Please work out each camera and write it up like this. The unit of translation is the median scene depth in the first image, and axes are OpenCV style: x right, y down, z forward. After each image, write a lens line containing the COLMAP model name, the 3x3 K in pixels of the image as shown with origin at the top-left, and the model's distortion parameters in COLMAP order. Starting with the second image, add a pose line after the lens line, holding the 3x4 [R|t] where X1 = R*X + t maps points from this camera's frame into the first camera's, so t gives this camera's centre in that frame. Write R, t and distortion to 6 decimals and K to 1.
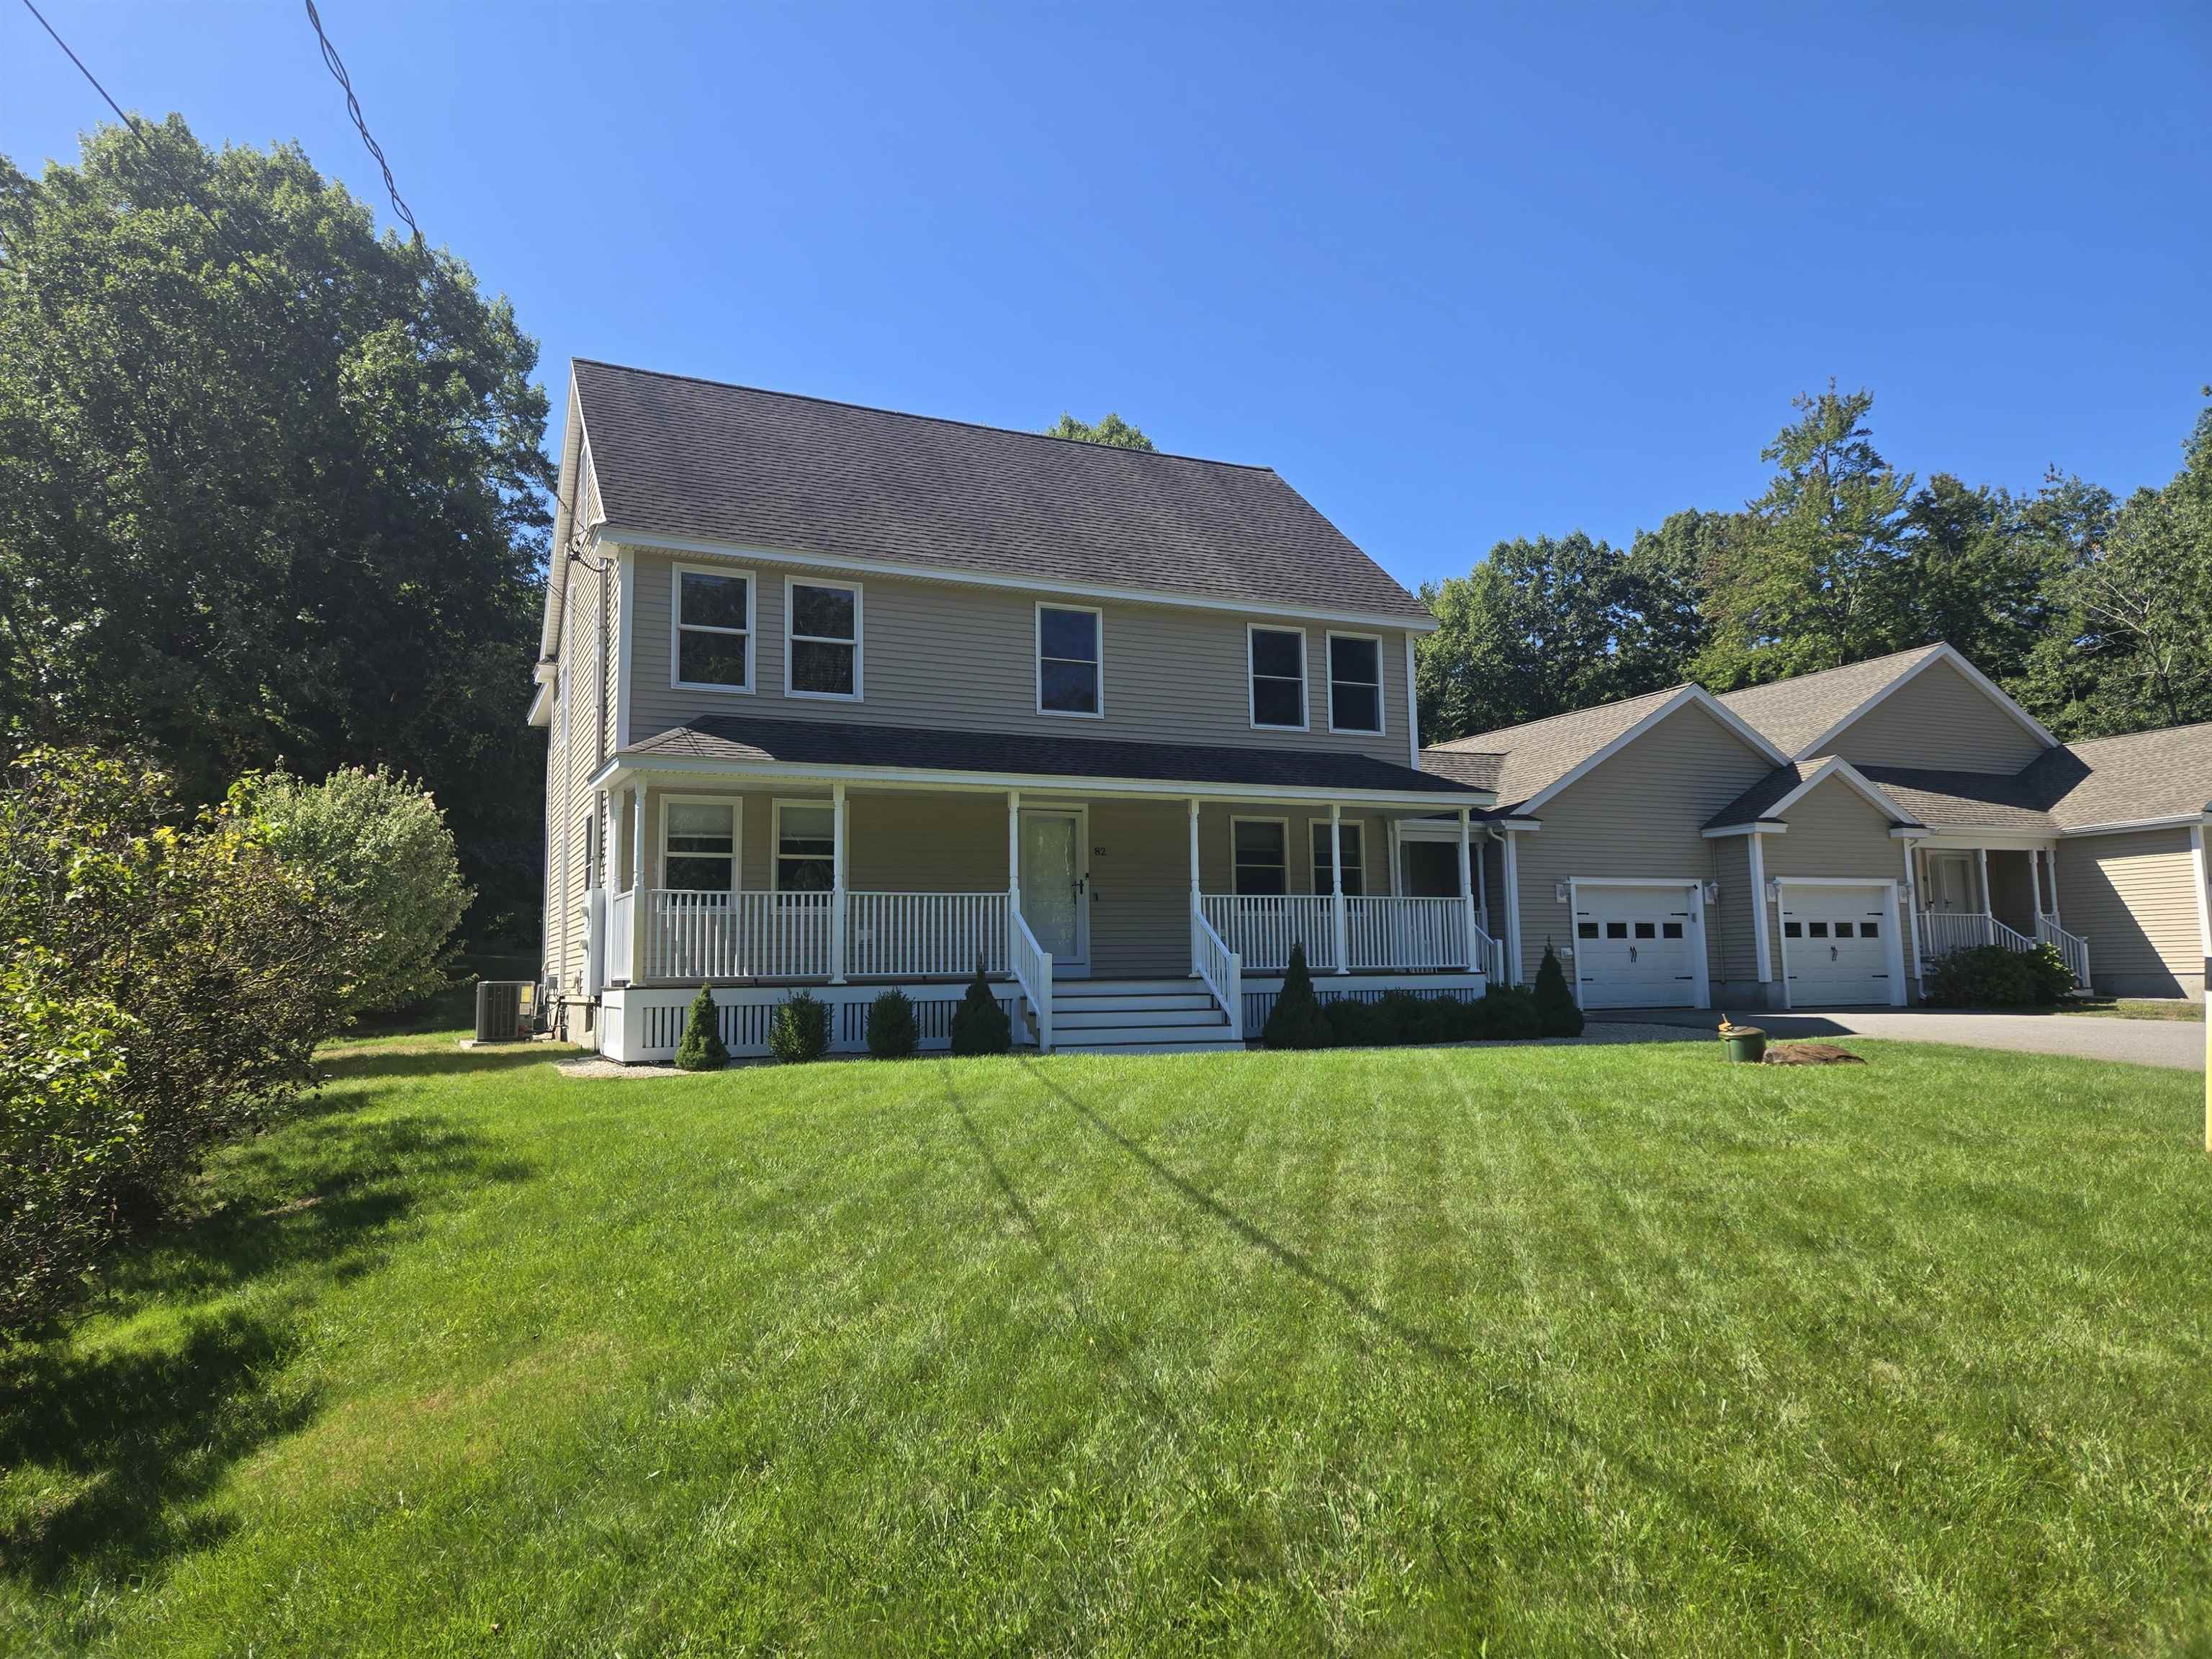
lens RADIAL K [[1488.3, 0, 1104.1], [0, 1488.3, 827.8], [0, 0, 1]] dist [0.063013, -0.044529]
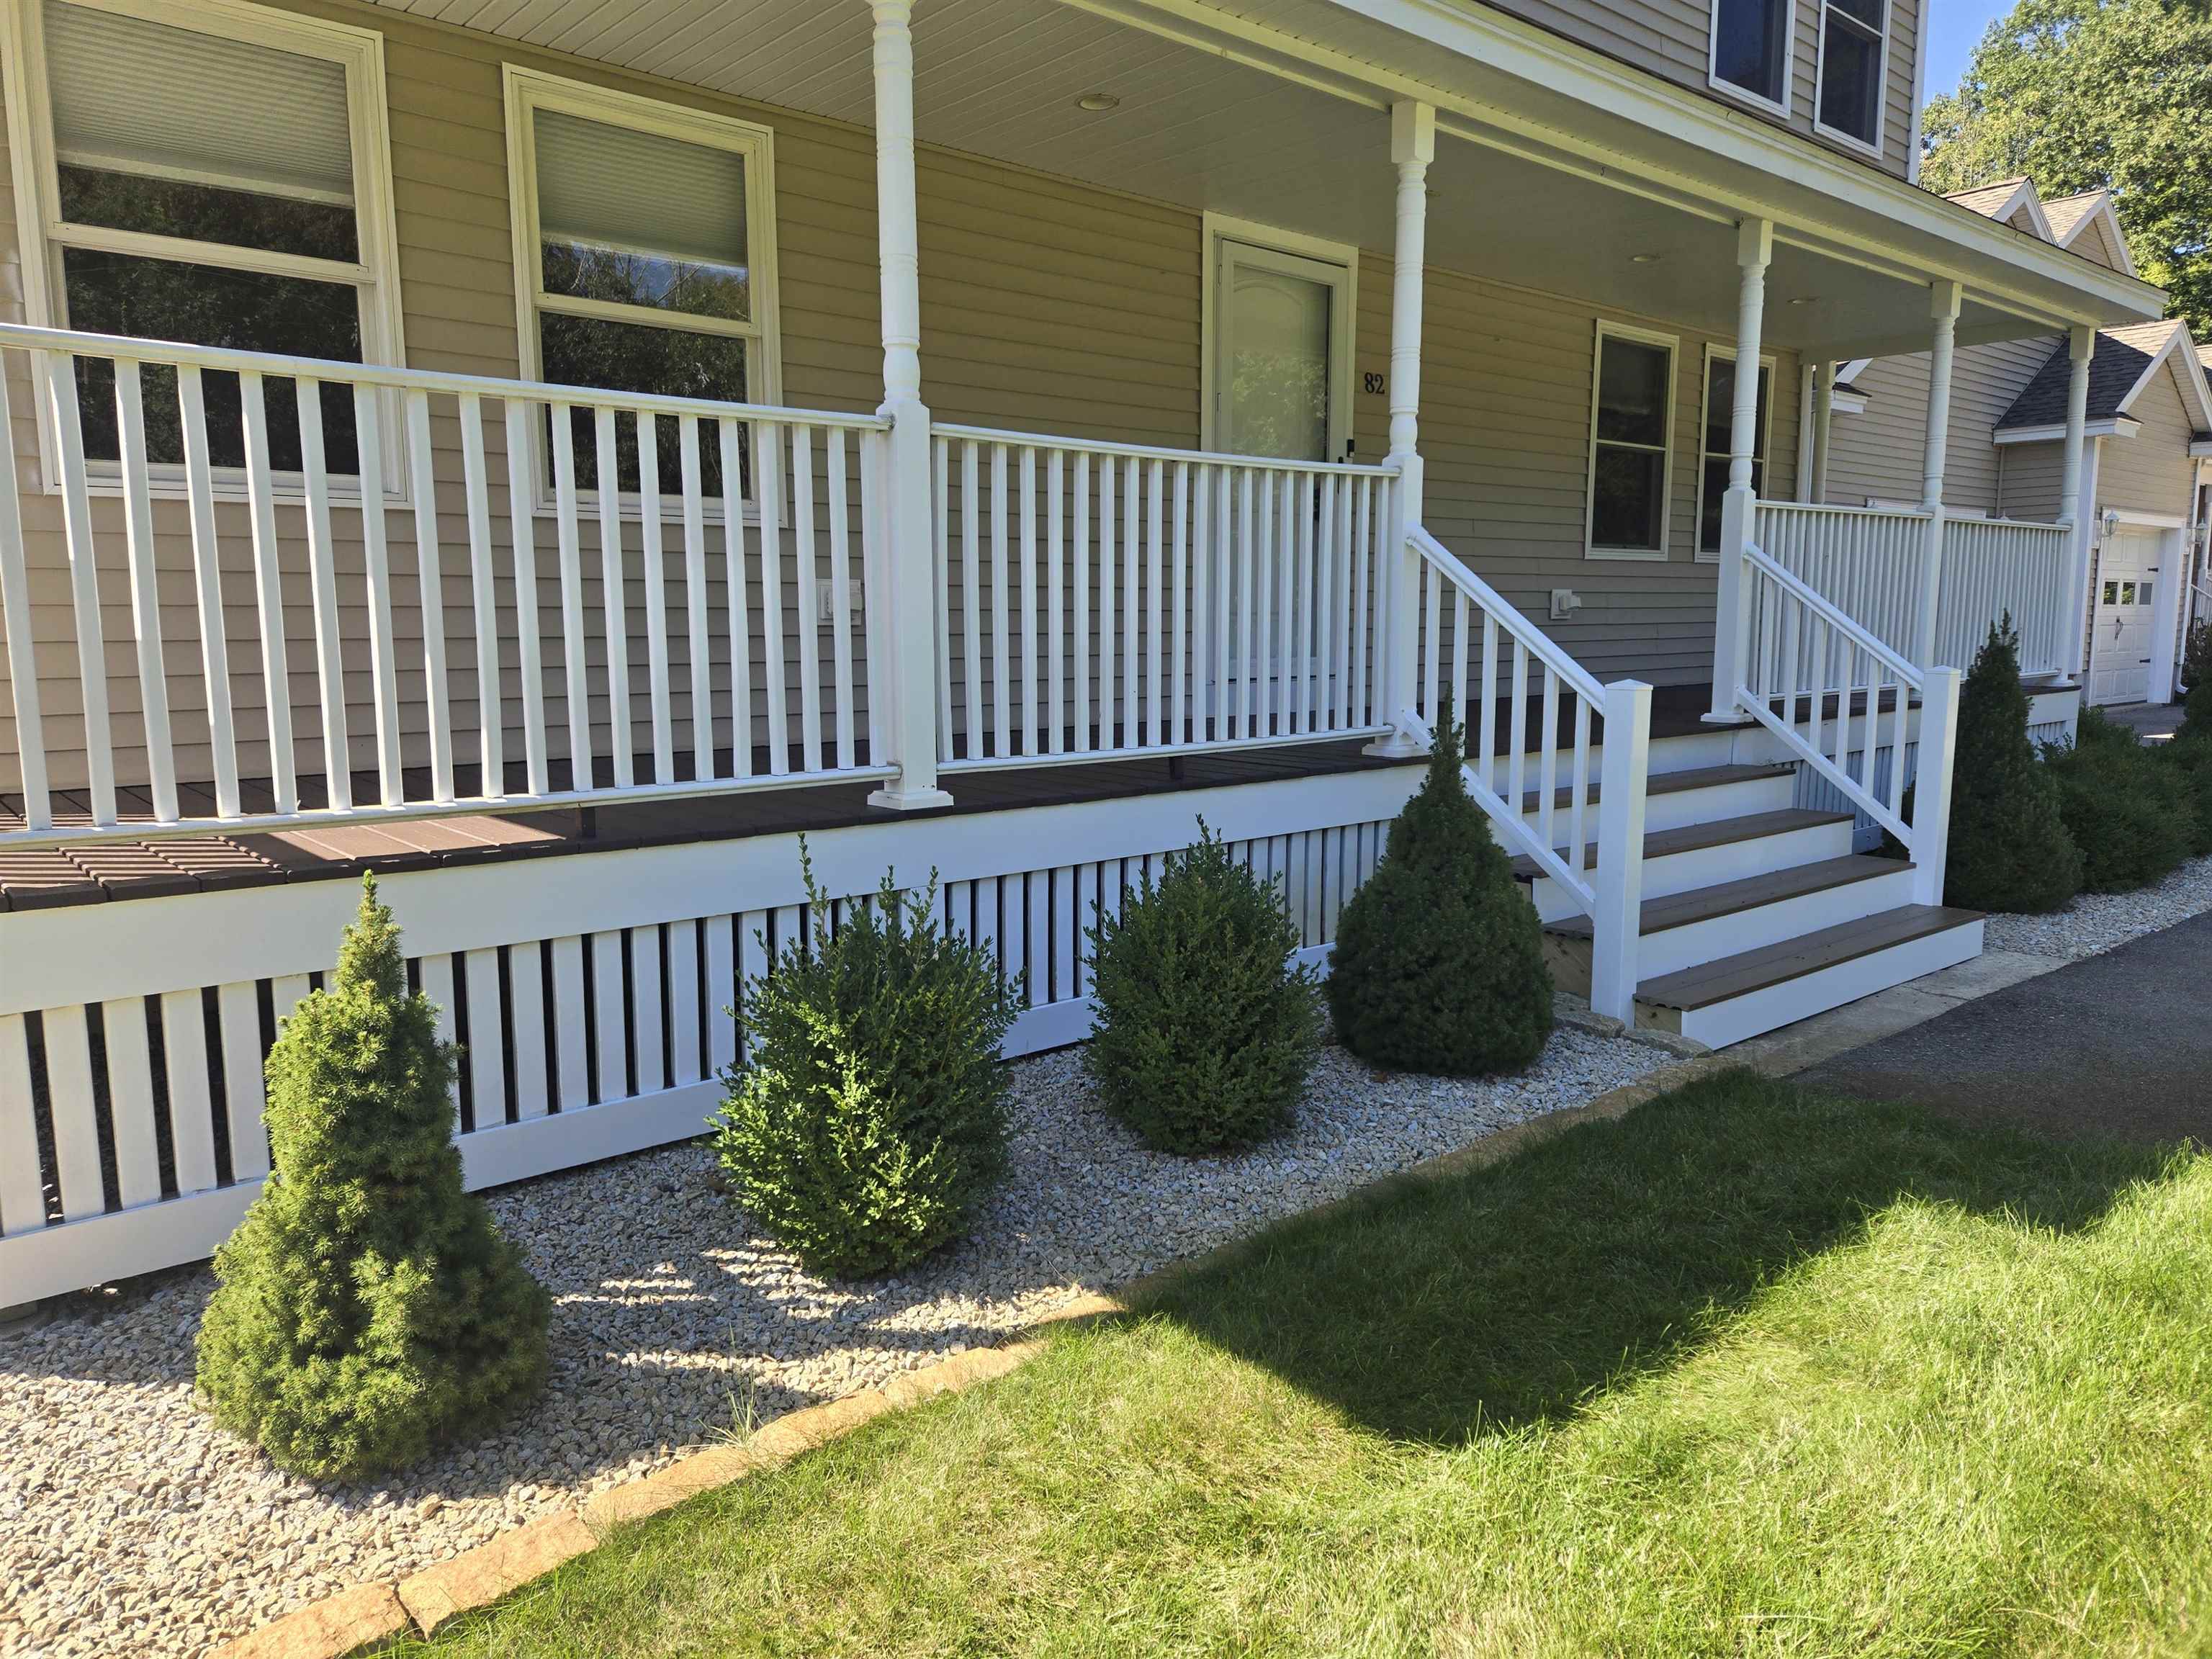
lens RADIAL K [[1488.3, 0, 1102.7], [0, 1488.3, 820.3], [0, 0, 1]] dist [0.063013, -0.044529]
pose [[0.964200, -0.023518, 0.264131, -0.198716], [-0.038306, 0.973259, 0.226495, 0.046195], [-0.262394, -0.228505, 0.937515, 0.708144]]
